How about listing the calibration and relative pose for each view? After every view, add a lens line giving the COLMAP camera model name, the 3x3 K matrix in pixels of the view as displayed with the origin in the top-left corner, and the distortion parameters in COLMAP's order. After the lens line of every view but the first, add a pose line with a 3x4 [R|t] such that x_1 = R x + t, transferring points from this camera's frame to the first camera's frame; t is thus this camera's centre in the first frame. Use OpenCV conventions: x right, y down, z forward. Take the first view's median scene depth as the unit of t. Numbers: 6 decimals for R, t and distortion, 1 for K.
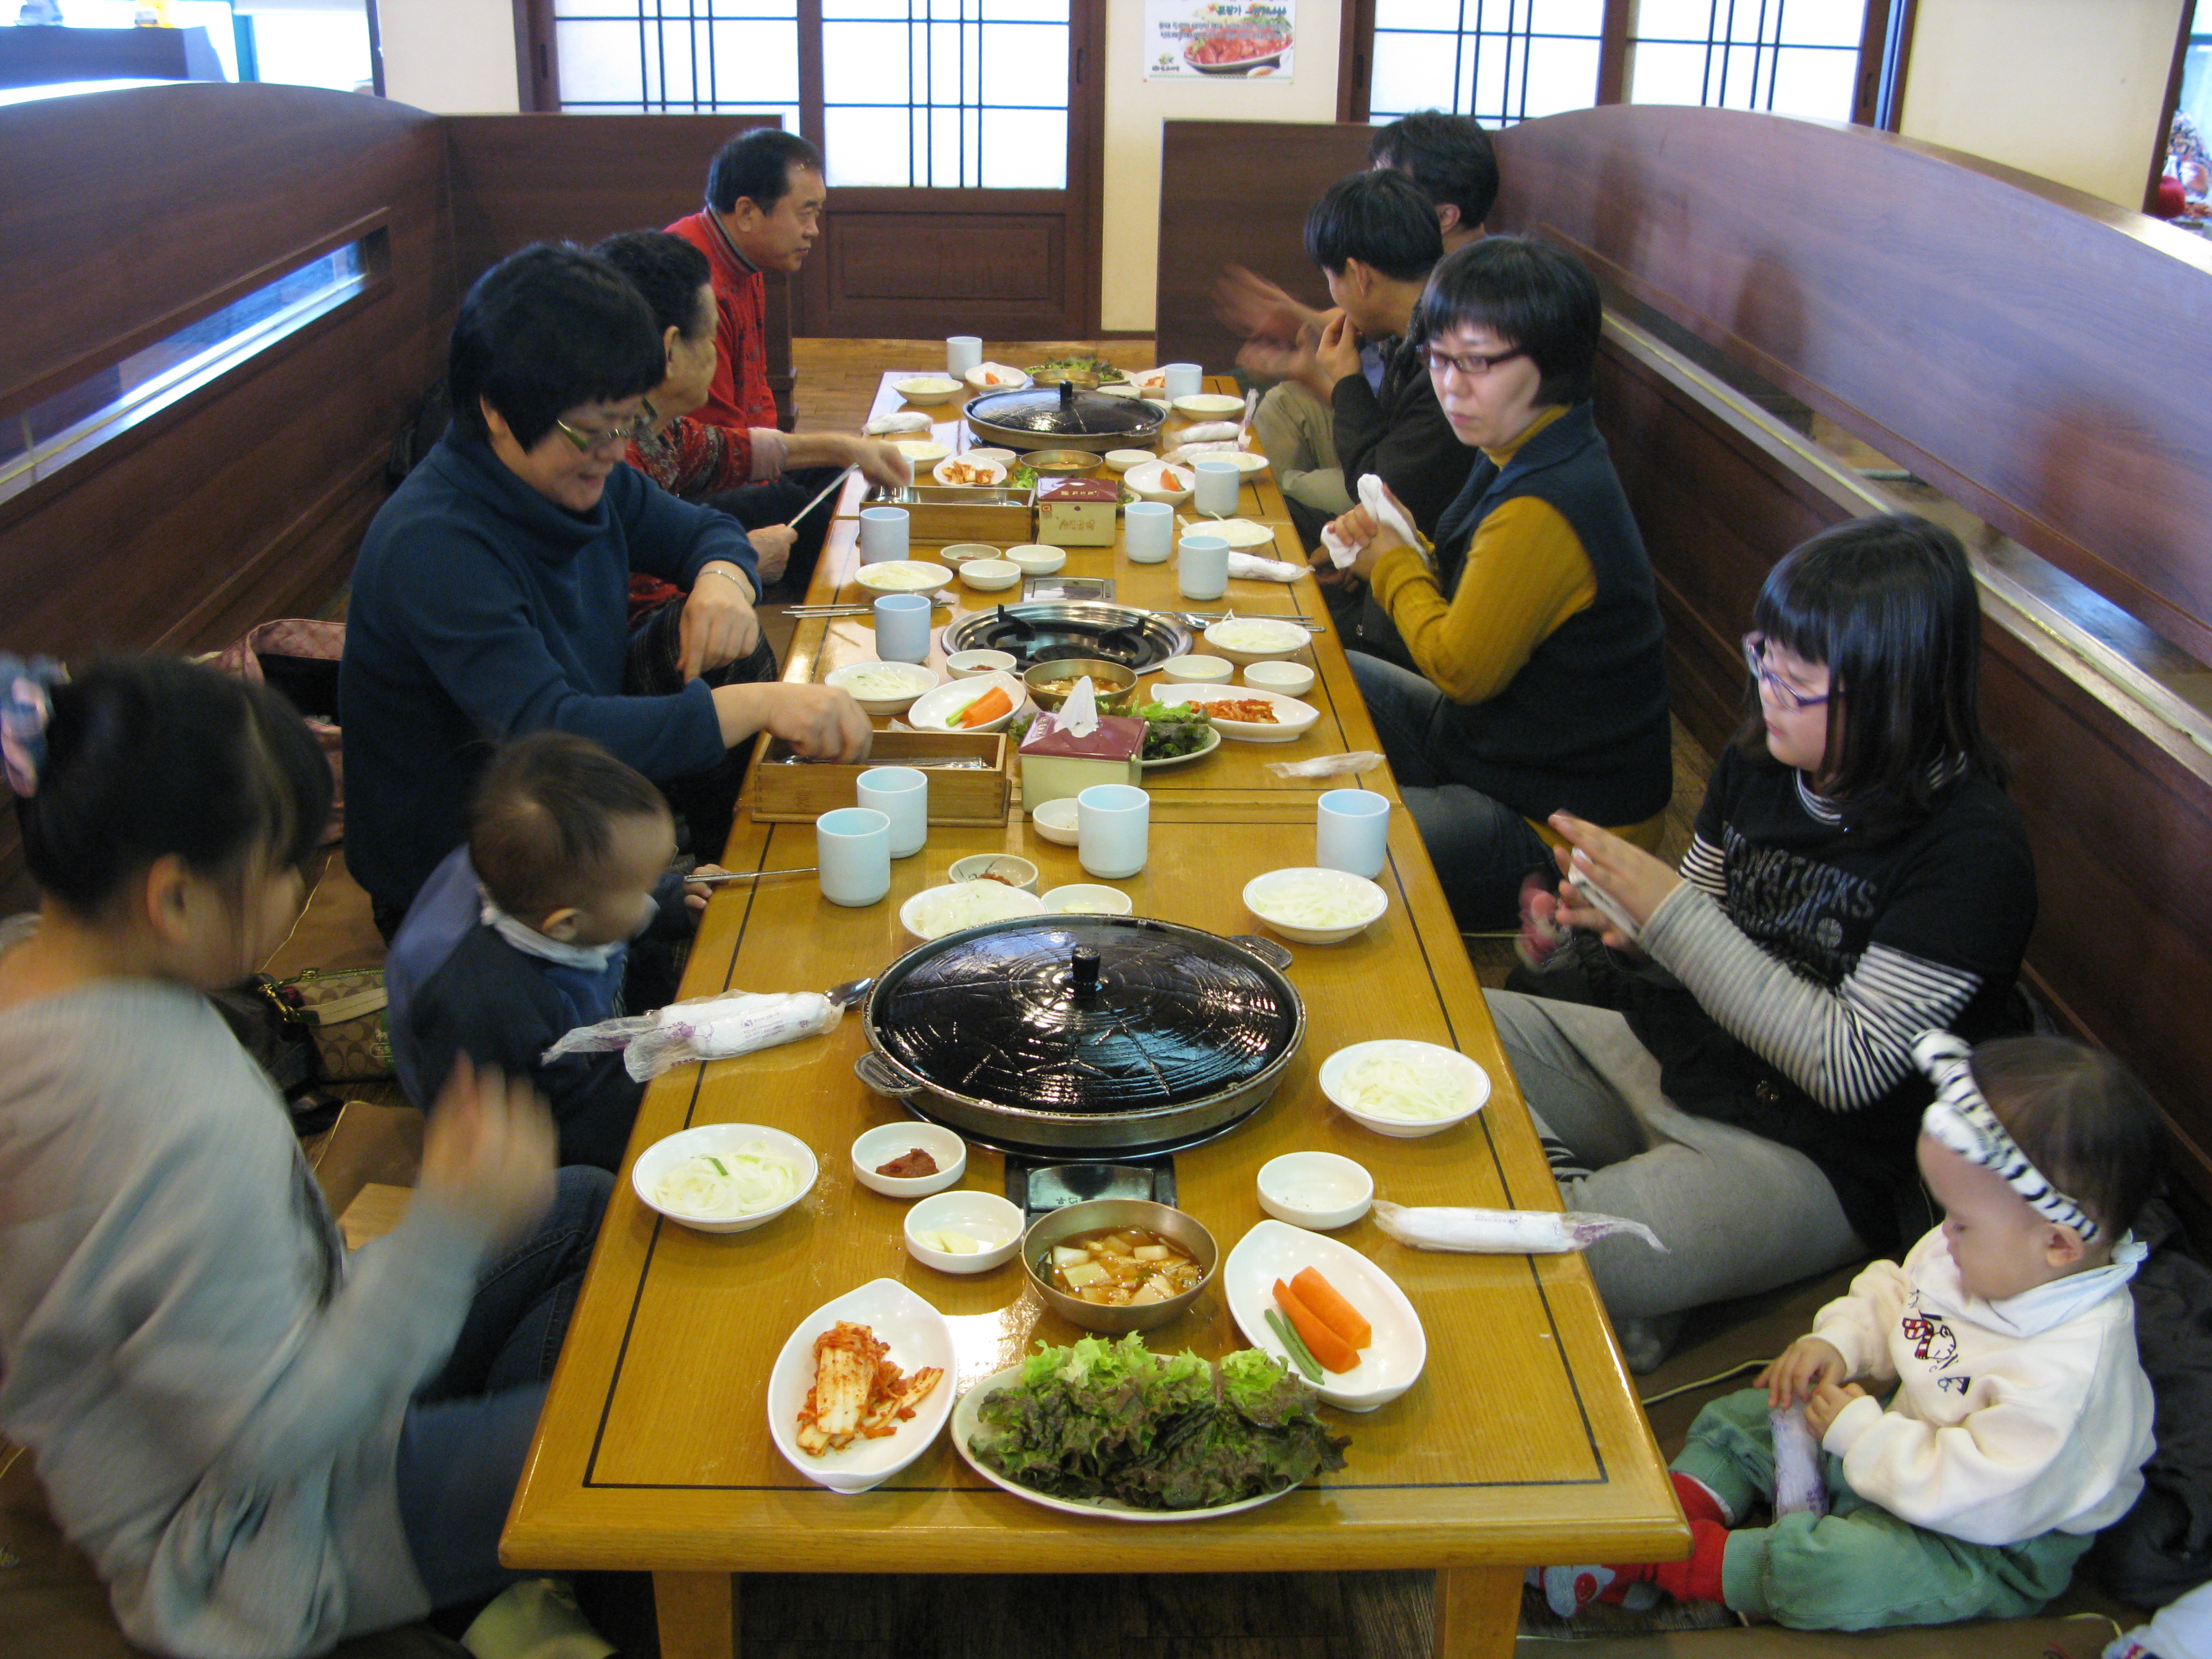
lens RADIAL K [[2225.6, 0, 1106.3], [0, 2225.6, 849.3], [0, 0, 1]] dist [-0.079995, 0.000000]
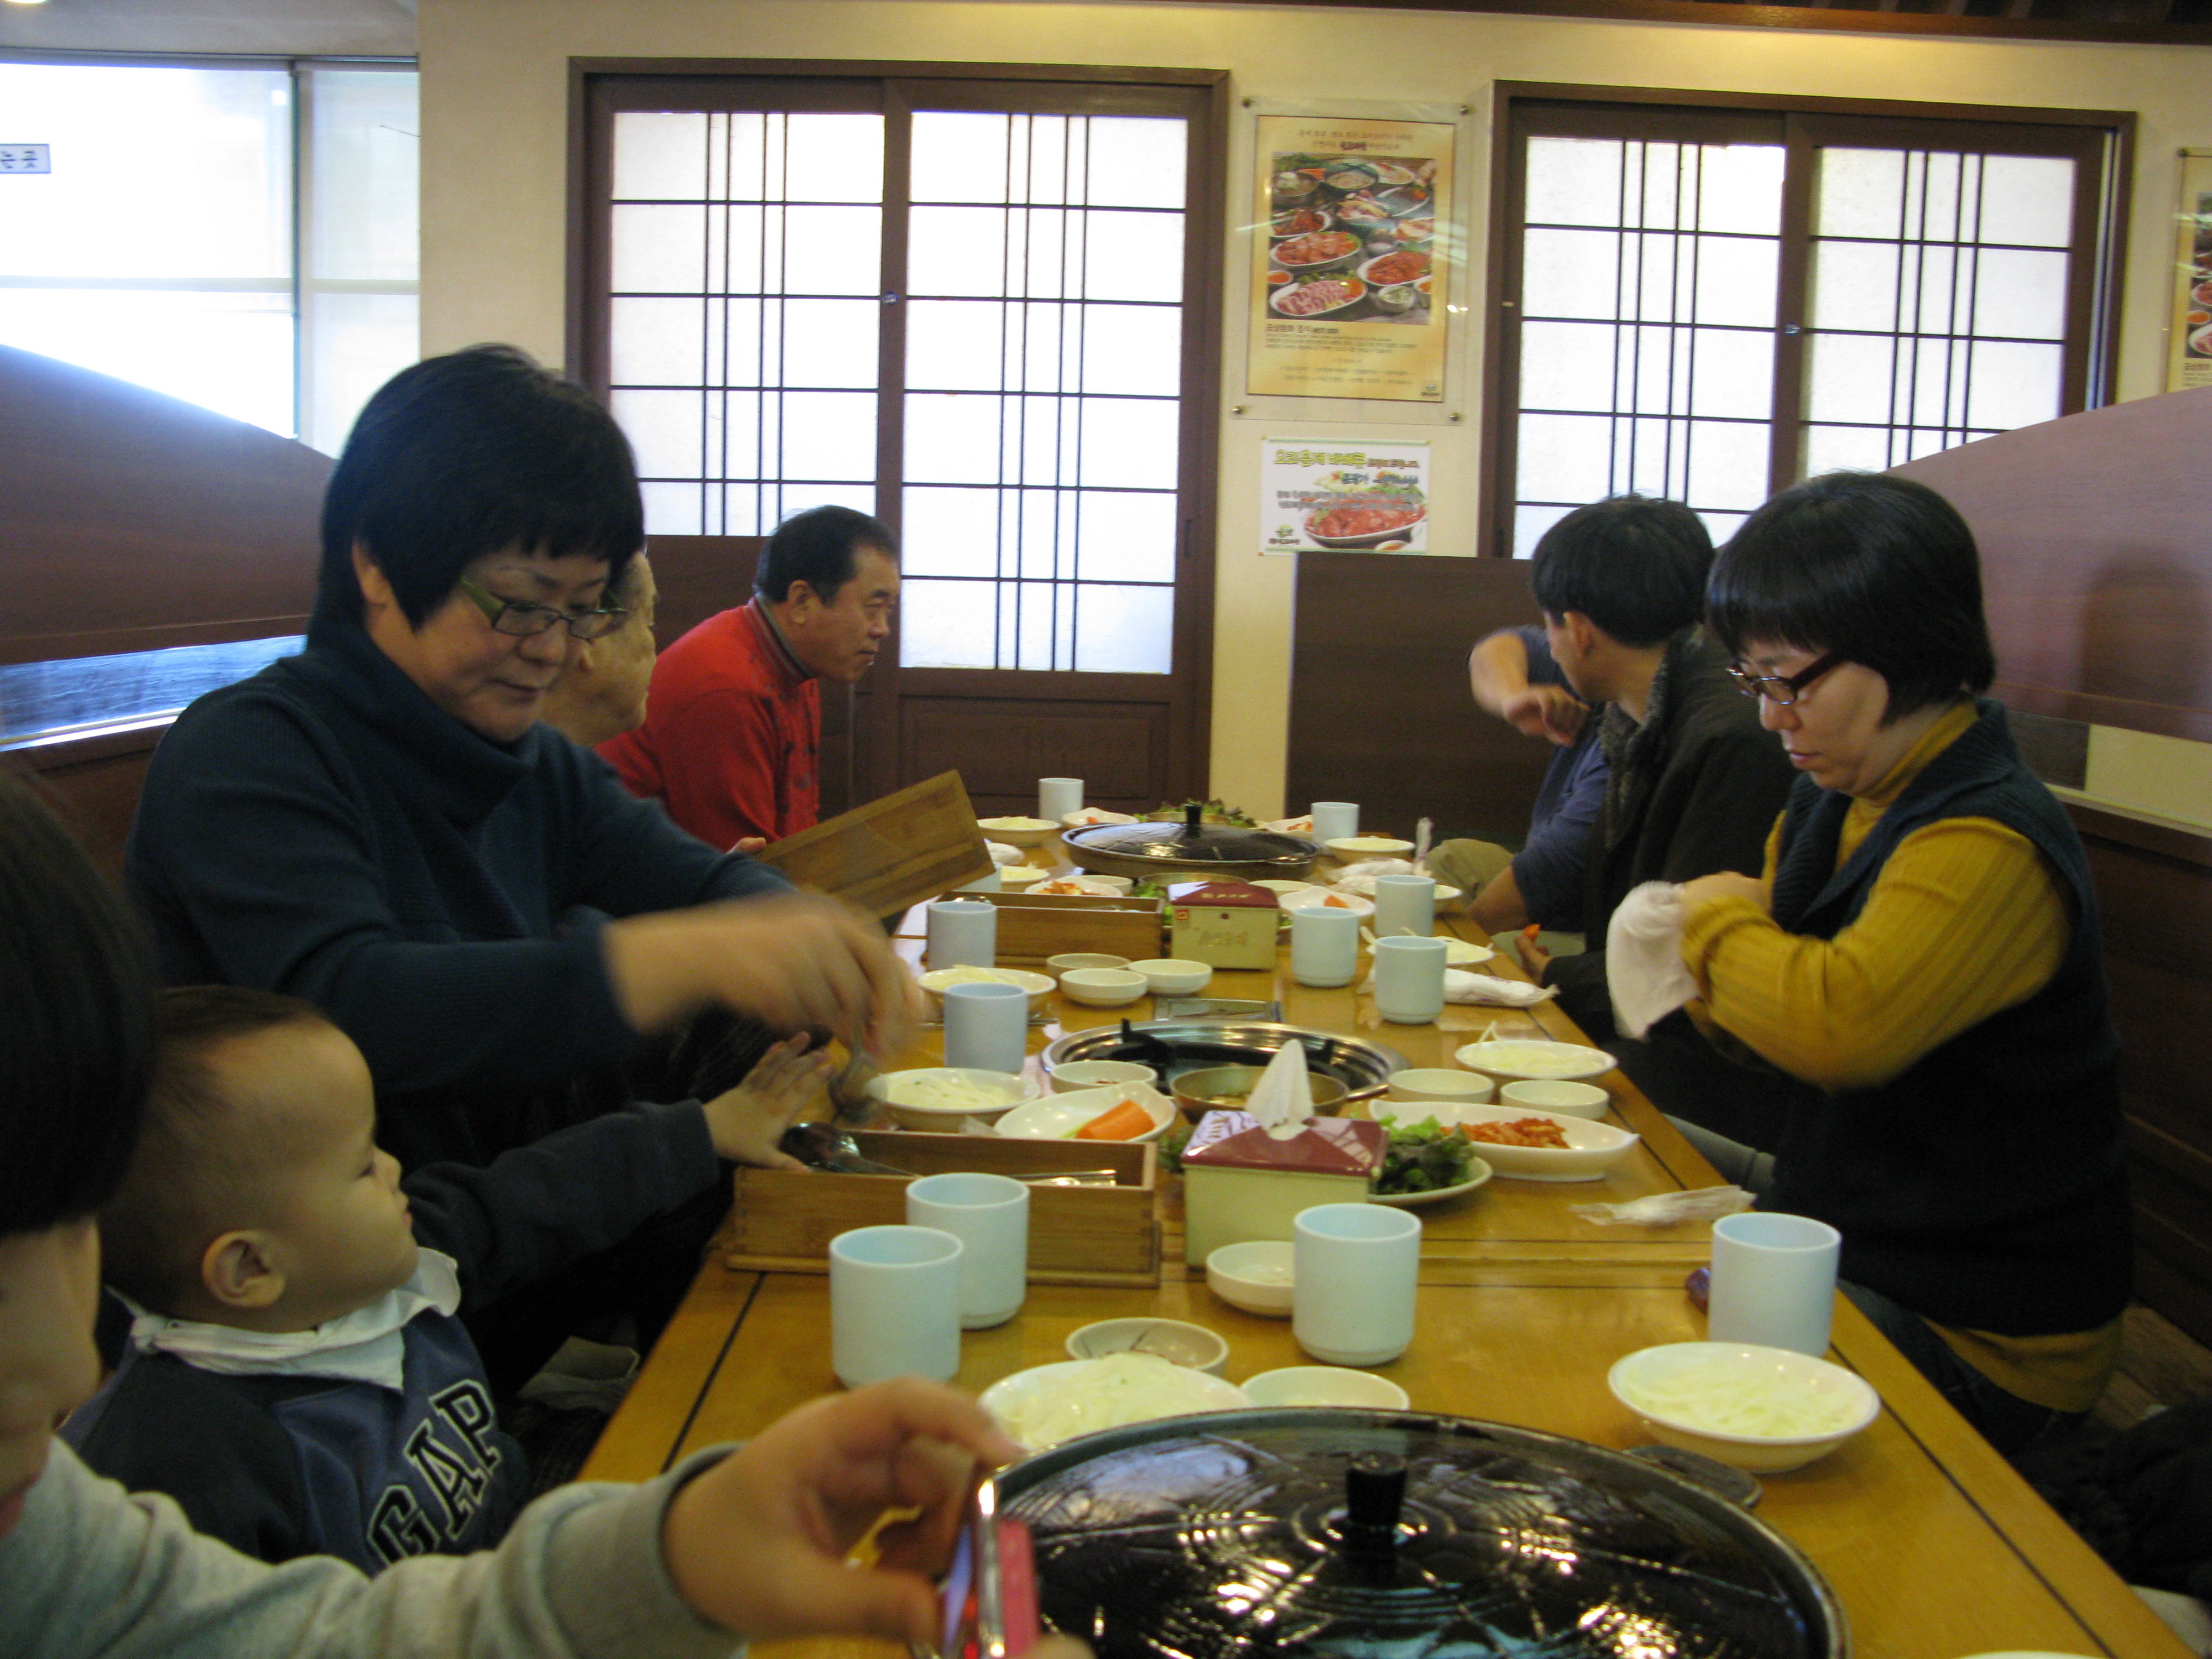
lens RADIAL K [[2225.6, 0, 1128.6], [0, 2225.6, 827.1], [0, 0, 1]] dist [-0.079995, 0.000000]
pose [[0.999751, 0.010363, -0.019749, -0.030847], [-0.015572, 0.958262, -0.285466, 0.029354], [0.015967, 0.285702, 0.958185, 0.292916]]
